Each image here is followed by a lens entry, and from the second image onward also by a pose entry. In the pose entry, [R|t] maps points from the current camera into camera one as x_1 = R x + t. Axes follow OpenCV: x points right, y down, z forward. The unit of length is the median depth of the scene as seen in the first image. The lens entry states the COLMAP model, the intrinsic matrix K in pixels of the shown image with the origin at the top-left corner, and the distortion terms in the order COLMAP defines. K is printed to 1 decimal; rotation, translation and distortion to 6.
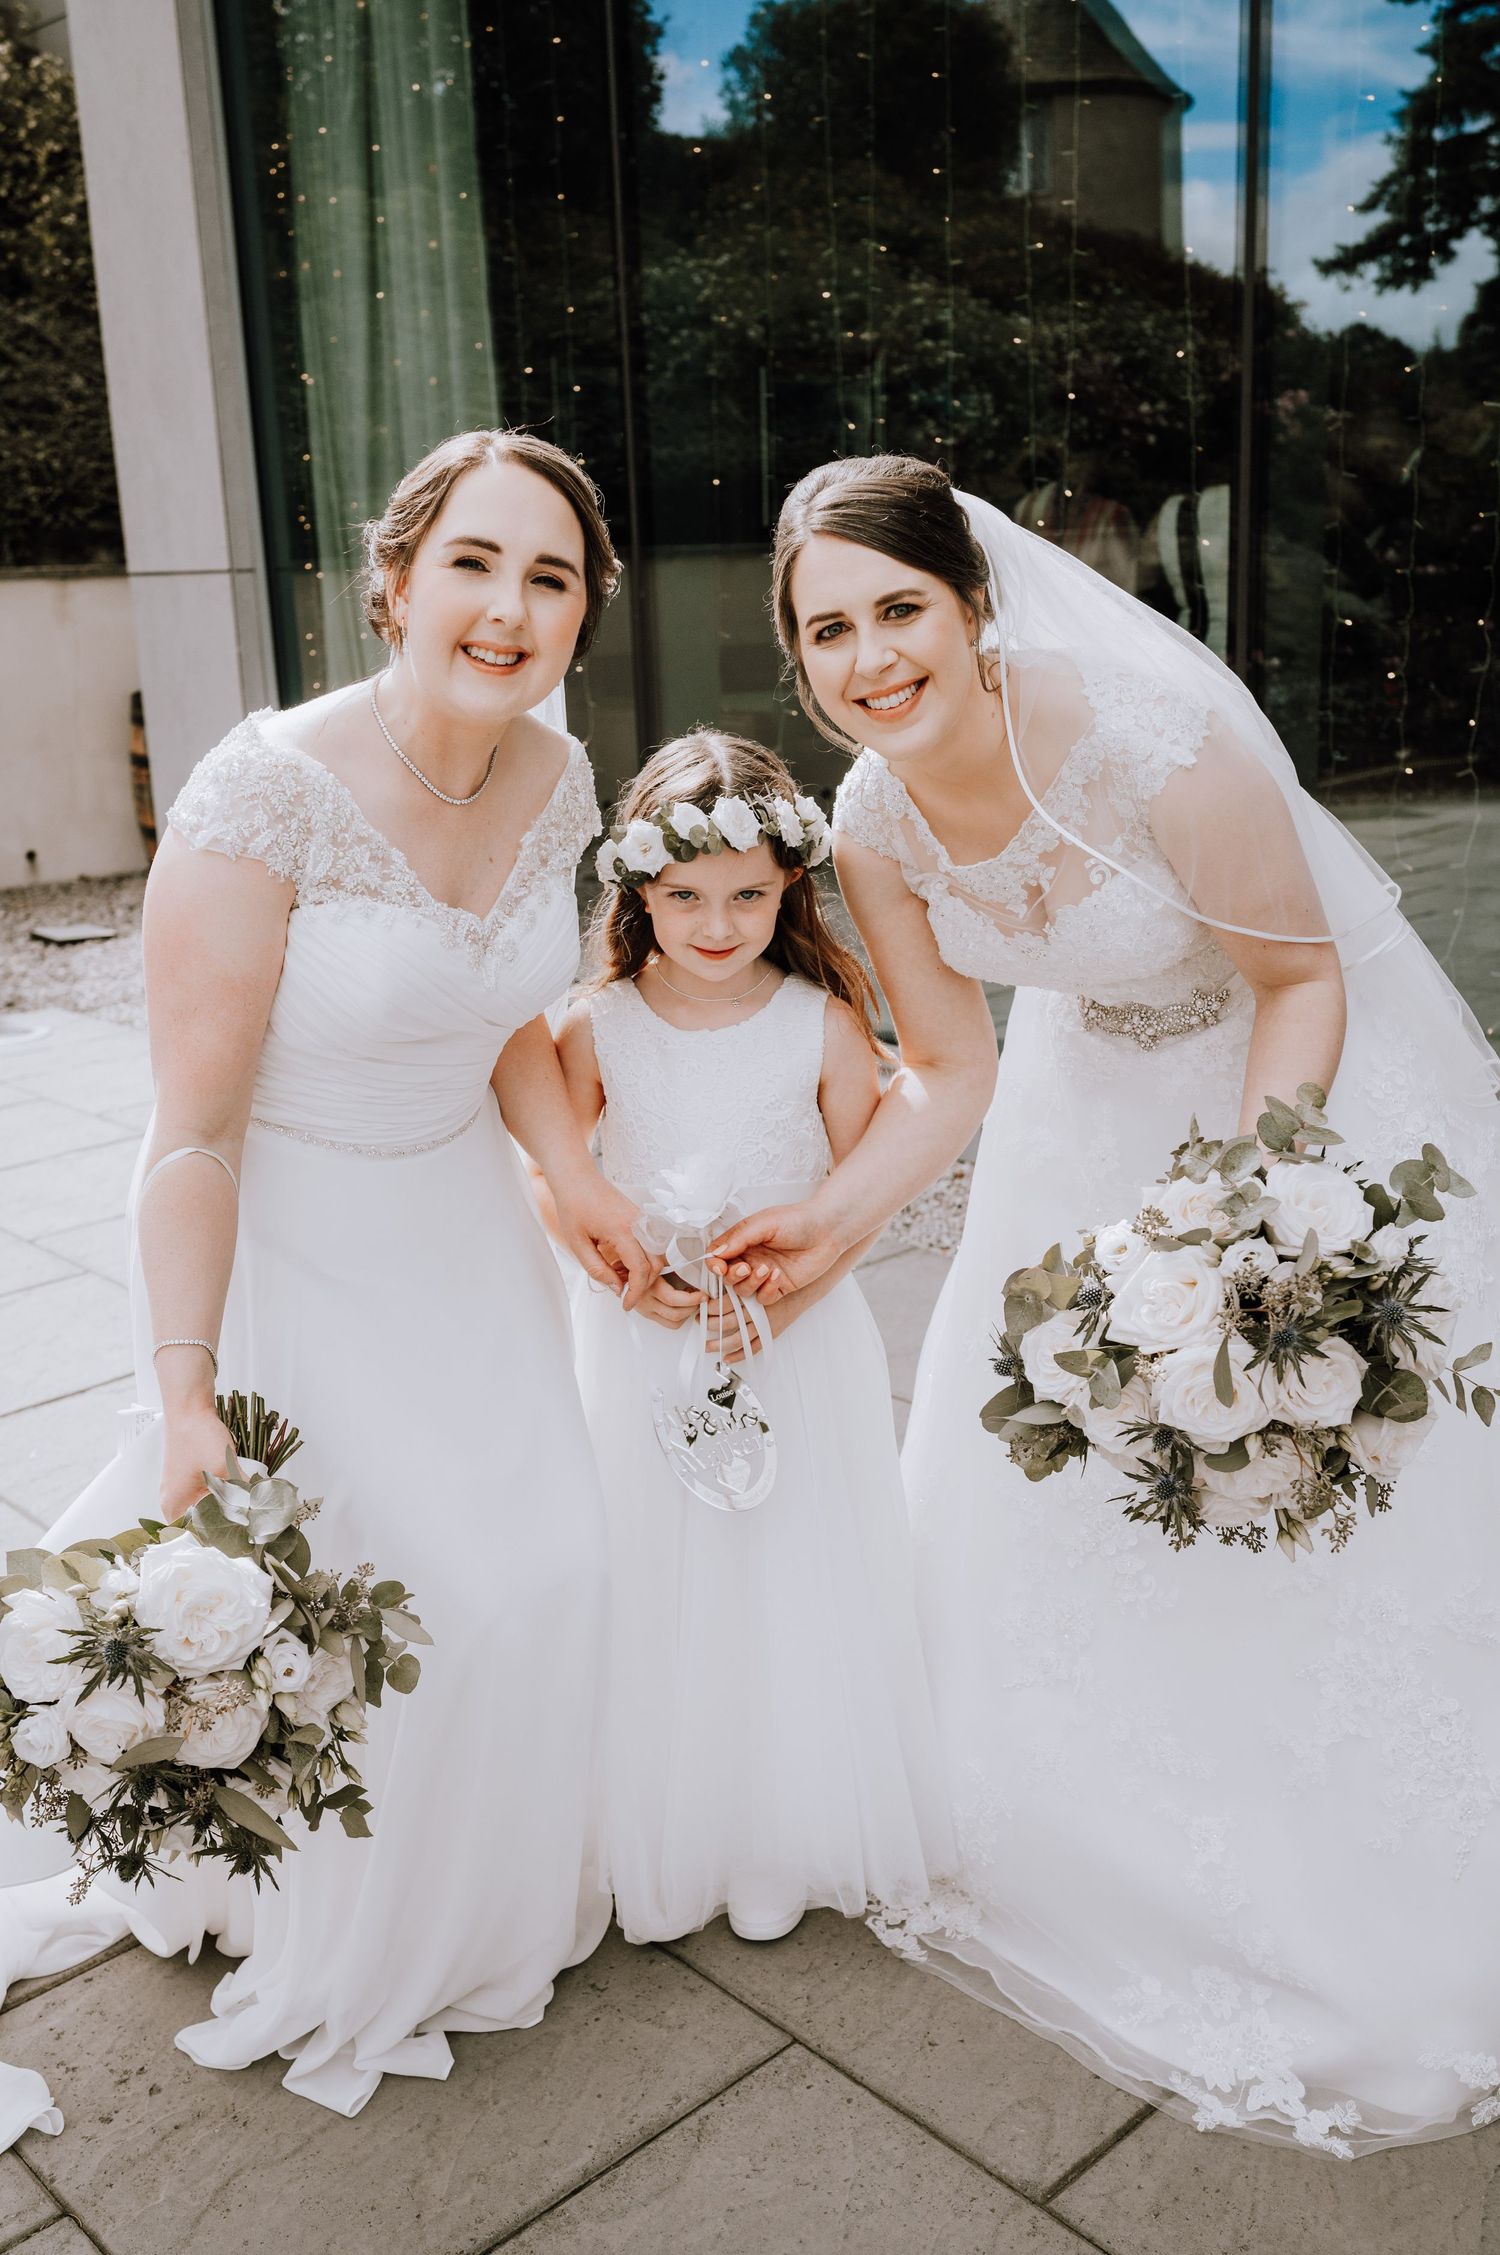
lens RADIAL K [[2196.9, 0, 750.0], [0, 2196.9, 1127.5], [0, 0, 1]] dist [-0.025381, -0.010970]
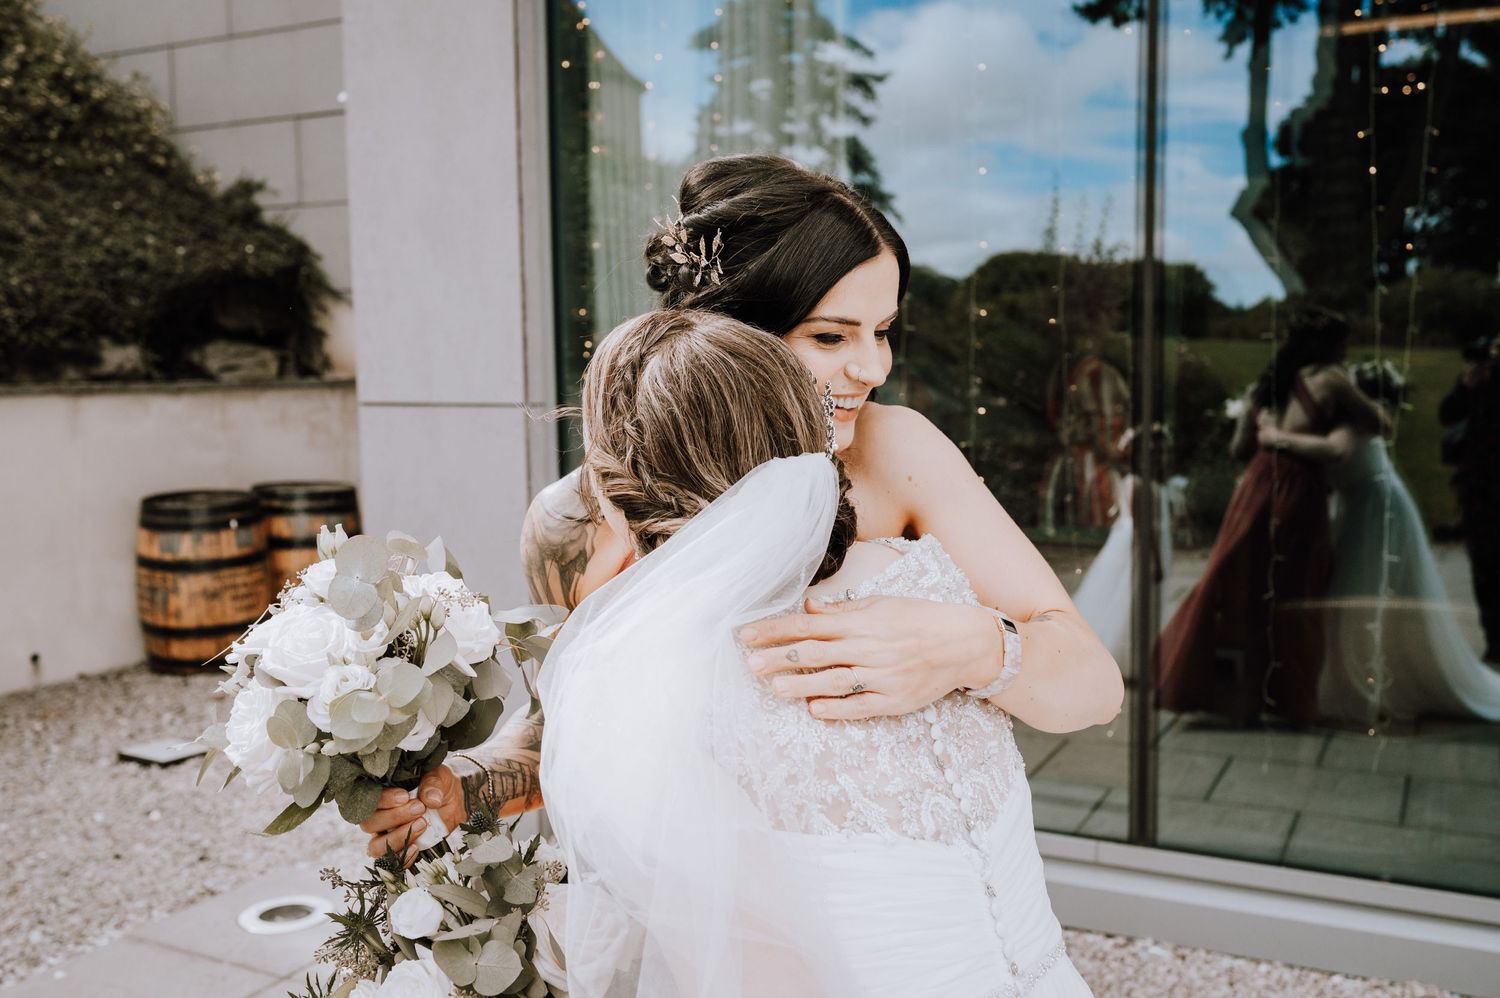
lens RADIAL K [[1461.3, 0, 732.0], [0, 1461.3, 493.6], [0, 0, 1]] dist [-0.025381, -0.010970]
pose [[0.943258, -0.011092, 0.331876, -0.228979], [0.066568, 0.985470, -0.156263, -0.067359], [-0.325320, 0.169488, 0.930291, 0.232361]]
